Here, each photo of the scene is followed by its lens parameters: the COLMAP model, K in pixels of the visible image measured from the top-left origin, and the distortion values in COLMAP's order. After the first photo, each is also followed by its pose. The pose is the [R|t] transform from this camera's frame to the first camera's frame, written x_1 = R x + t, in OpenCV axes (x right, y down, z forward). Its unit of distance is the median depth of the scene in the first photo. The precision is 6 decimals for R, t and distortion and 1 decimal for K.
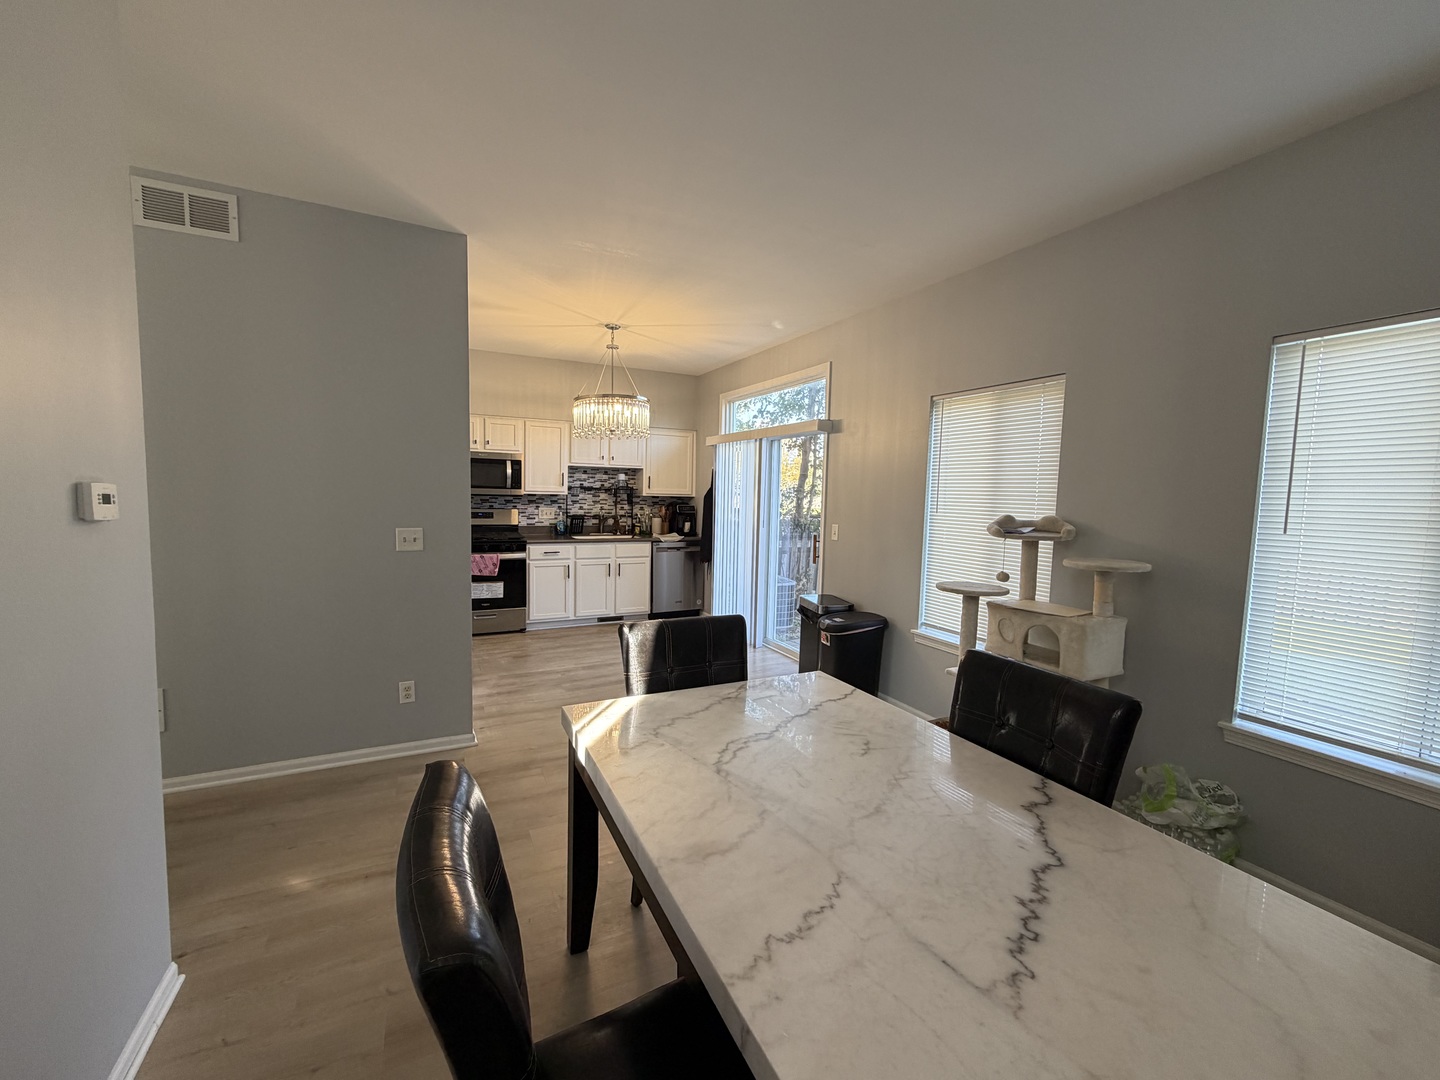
lens RADIAL K [[578.9, 0, 717.8], [0, 578.9, 536.0], [0, 0, 1]] dist [-0.001525, 0.000846]
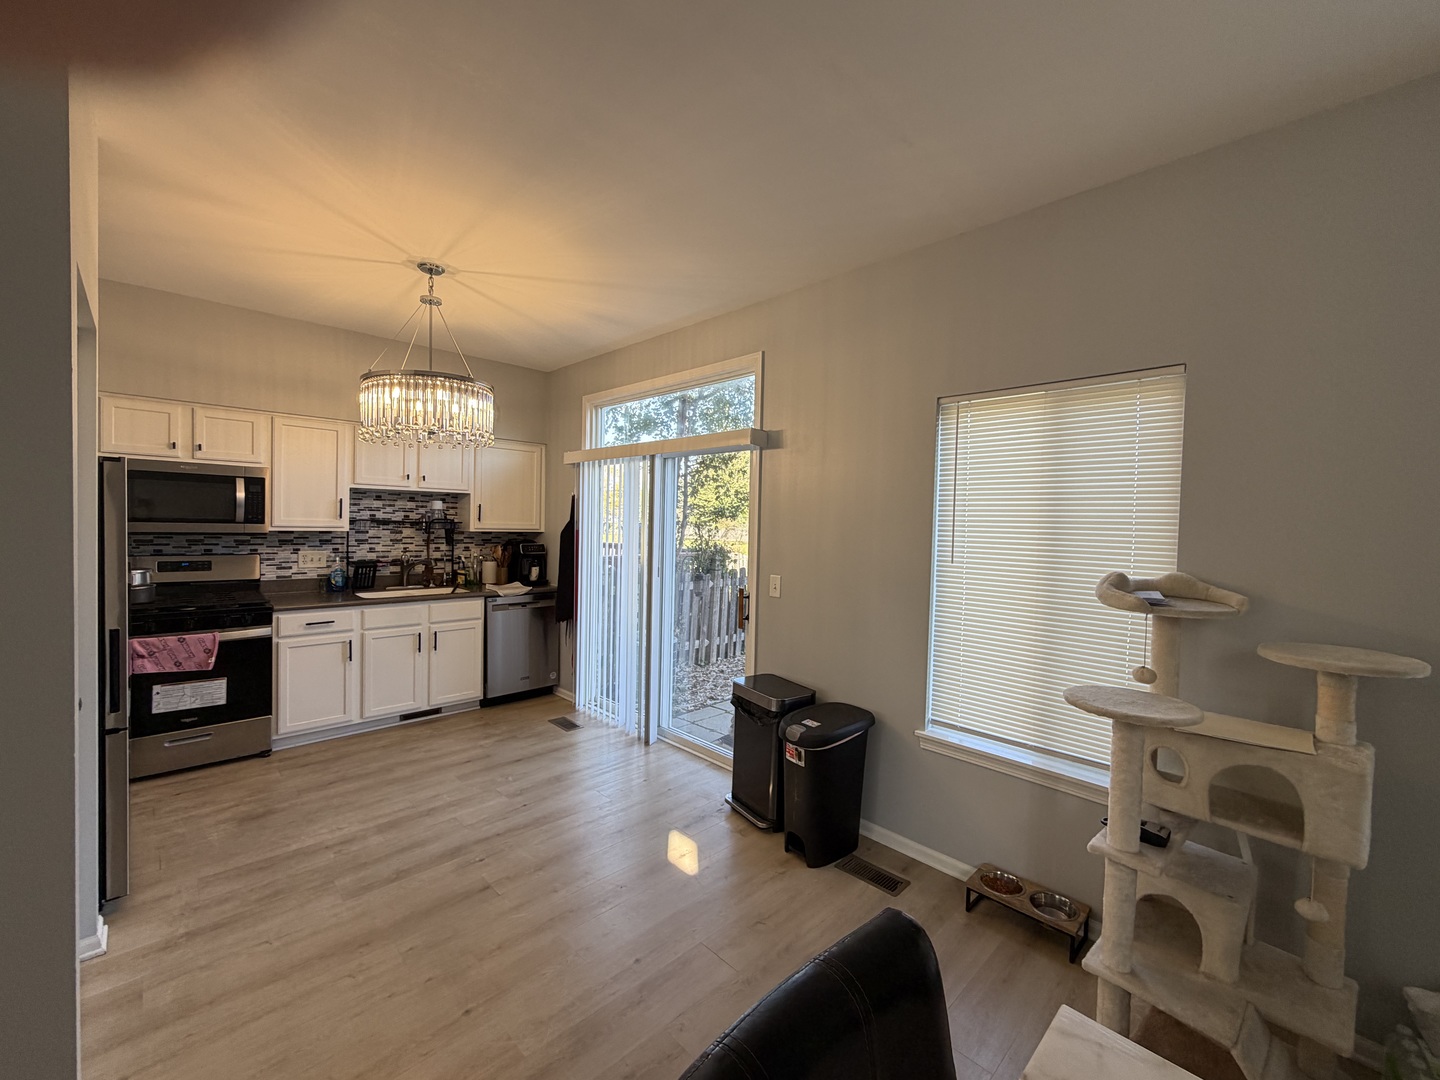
lens RADIAL K [[578.9, 0, 715.3], [0, 578.9, 537.1], [0, 0, 1]] dist [-0.001525, 0.000846]
pose [[0.952549, -0.009349, 0.304242, -0.070392], [0.022776, 0.998915, -0.040613, -0.032515], [-0.303532, 0.045616, 0.951729, 0.276865]]
